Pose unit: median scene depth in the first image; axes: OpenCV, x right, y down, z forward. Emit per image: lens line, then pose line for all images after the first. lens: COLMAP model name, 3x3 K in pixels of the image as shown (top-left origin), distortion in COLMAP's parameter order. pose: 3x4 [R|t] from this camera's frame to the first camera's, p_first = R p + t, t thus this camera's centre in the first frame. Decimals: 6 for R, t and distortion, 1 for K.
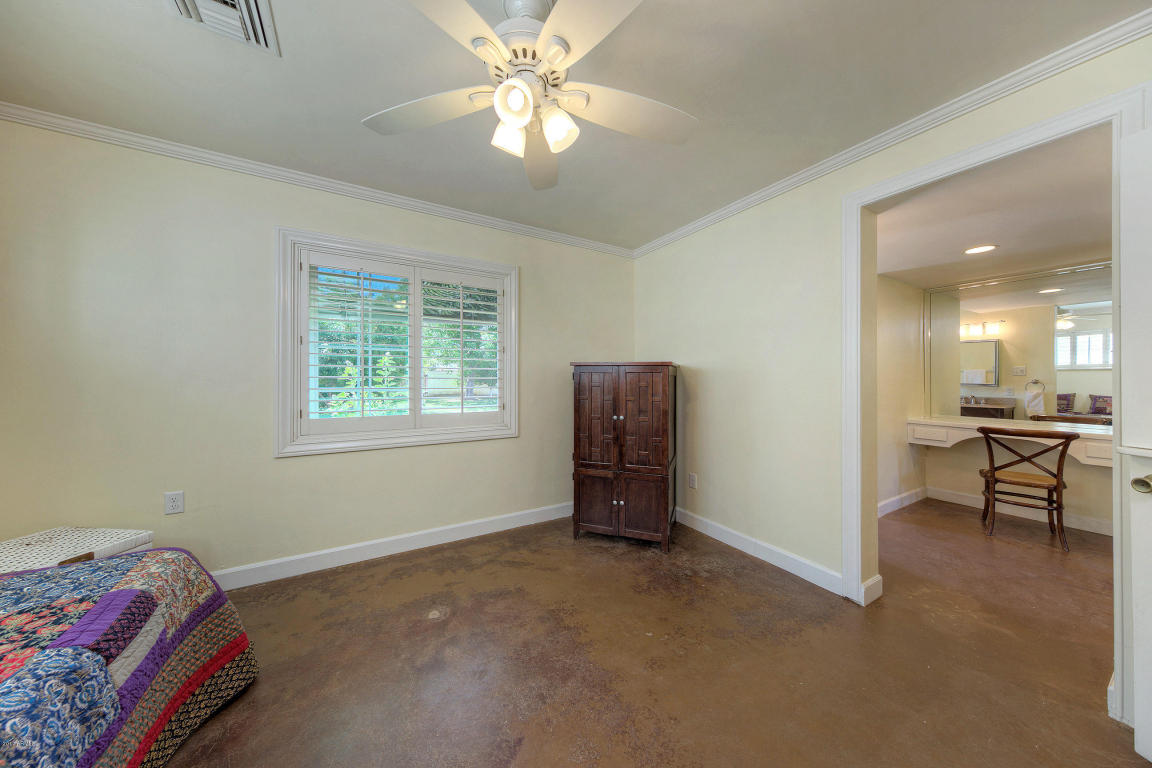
lens RADIAL K [[368.5, 0, 583.4], [0, 368.5, 381.0], [0, 0, 1]] dist [0.018266, -0.004368]
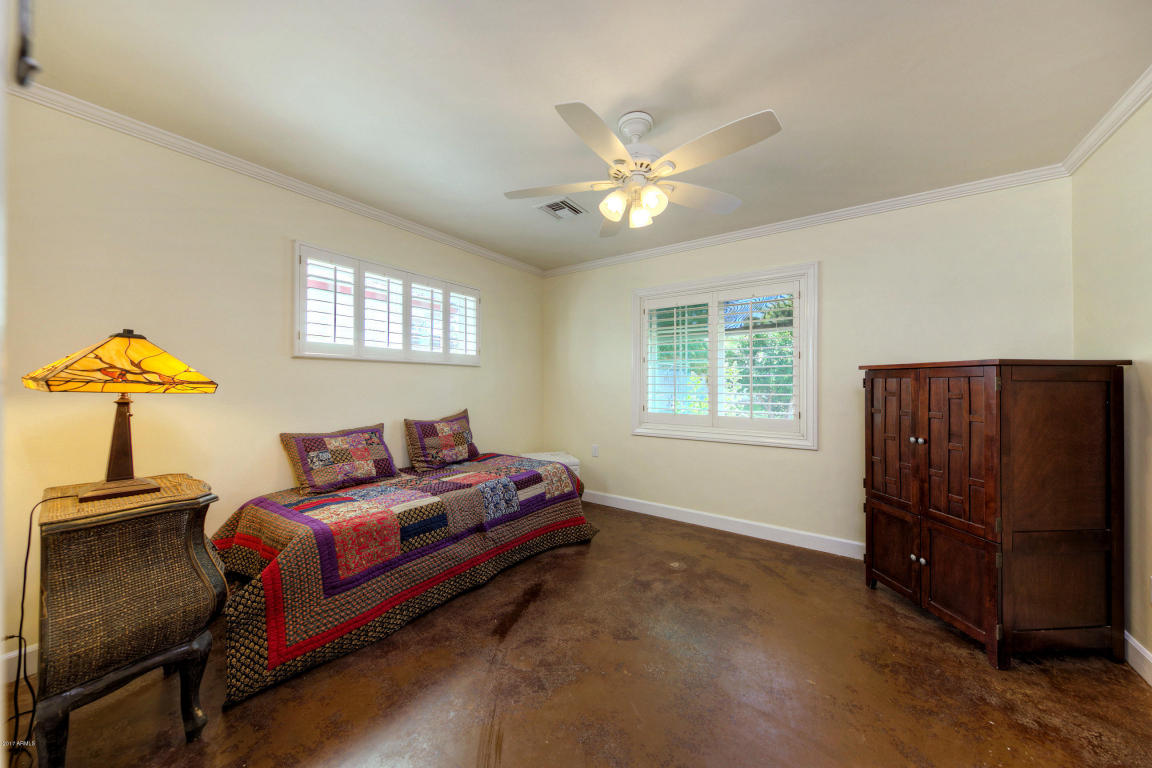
lens RADIAL K [[395.3, 0, 576.0], [0, 395.3, 384.0], [0, 0, 1]] dist [-0.000012, -0.000047]
pose [[0.397121, -0.001420, -0.917765, 0.542392], [-0.005677, 0.999976, -0.004004, -0.003465], [0.917749, 0.006800, 0.397104, 0.085810]]
